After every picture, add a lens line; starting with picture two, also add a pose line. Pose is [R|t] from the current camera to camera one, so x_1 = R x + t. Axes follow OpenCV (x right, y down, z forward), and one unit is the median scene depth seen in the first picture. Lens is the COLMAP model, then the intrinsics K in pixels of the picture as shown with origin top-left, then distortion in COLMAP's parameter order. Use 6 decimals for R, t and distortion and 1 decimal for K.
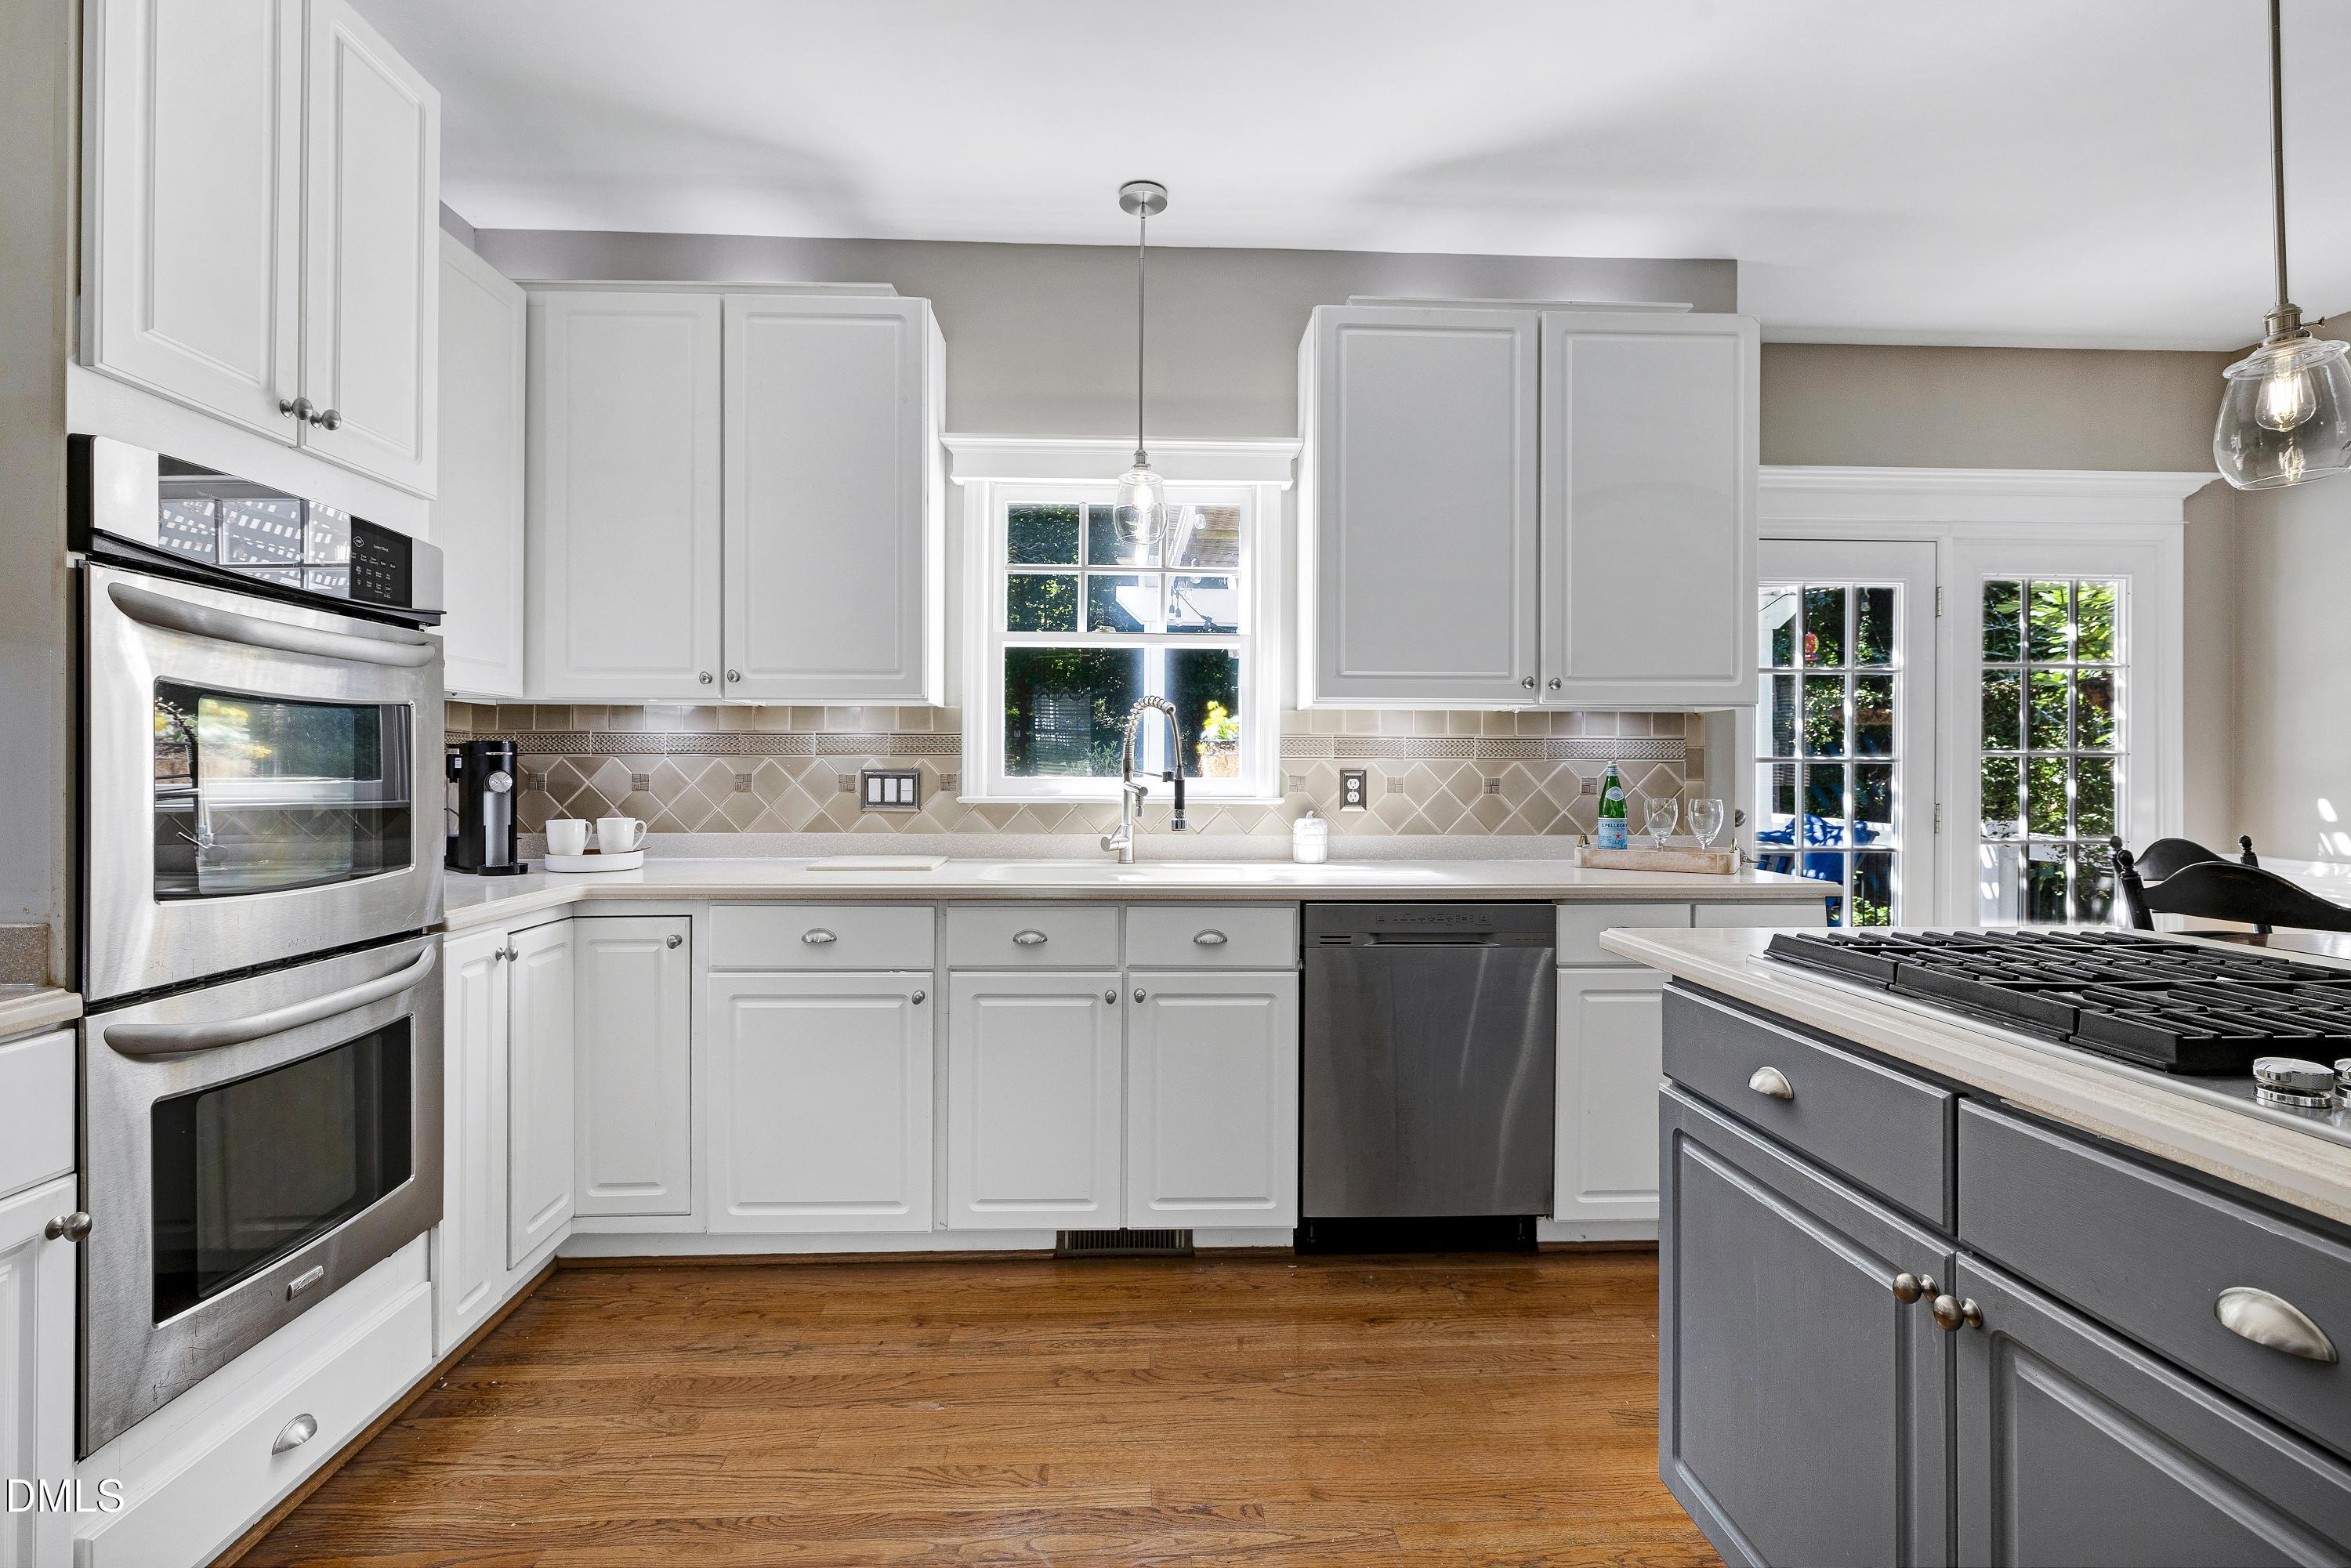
lens RADIAL K [[1085.3, 0, 1172.8], [0, 1085.3, 769.3], [0, 0, 1]] dist [-0.002887, 0.003049]
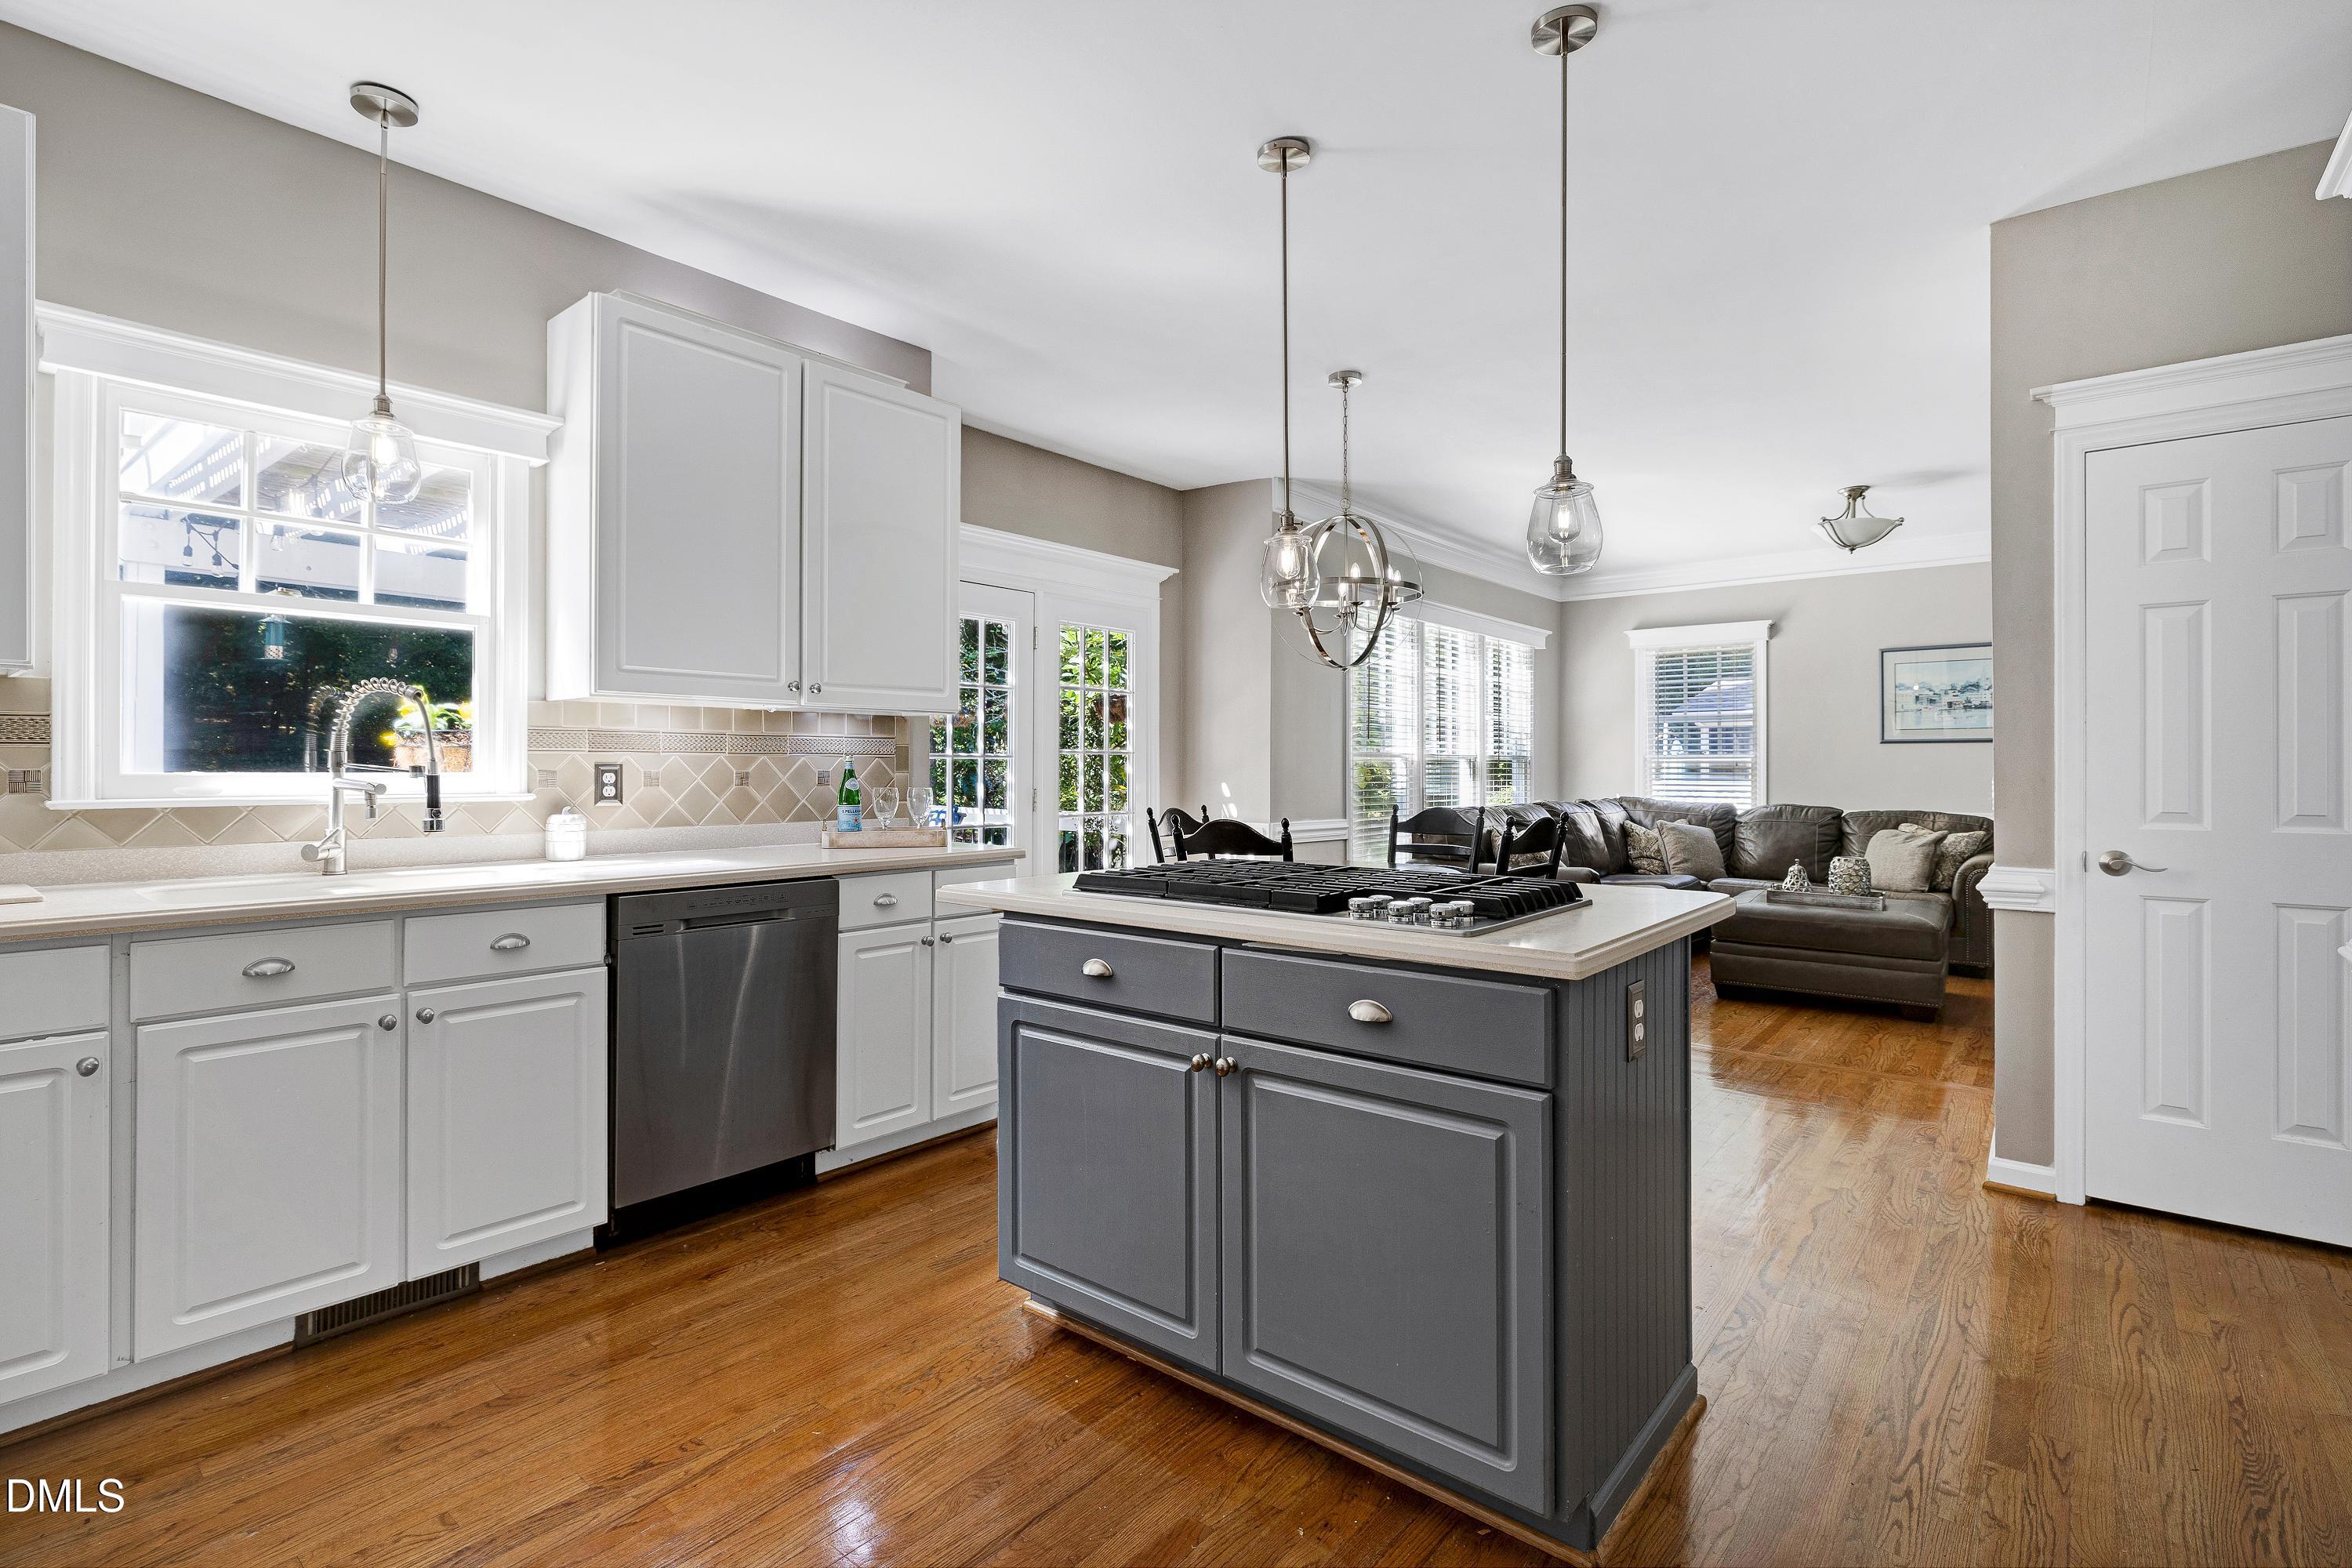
lens RADIAL K [[1105.9, 0, 1169.9], [0, 1105.9, 771.8], [0, 0, 1]] dist [-0.002848, 0.001783]
pose [[0.675007, -0.006150, 0.737786, -0.259332], [0.000789, 0.999971, 0.007614, 0.000477], [-0.737811, -0.004558, 0.674992, -0.061437]]
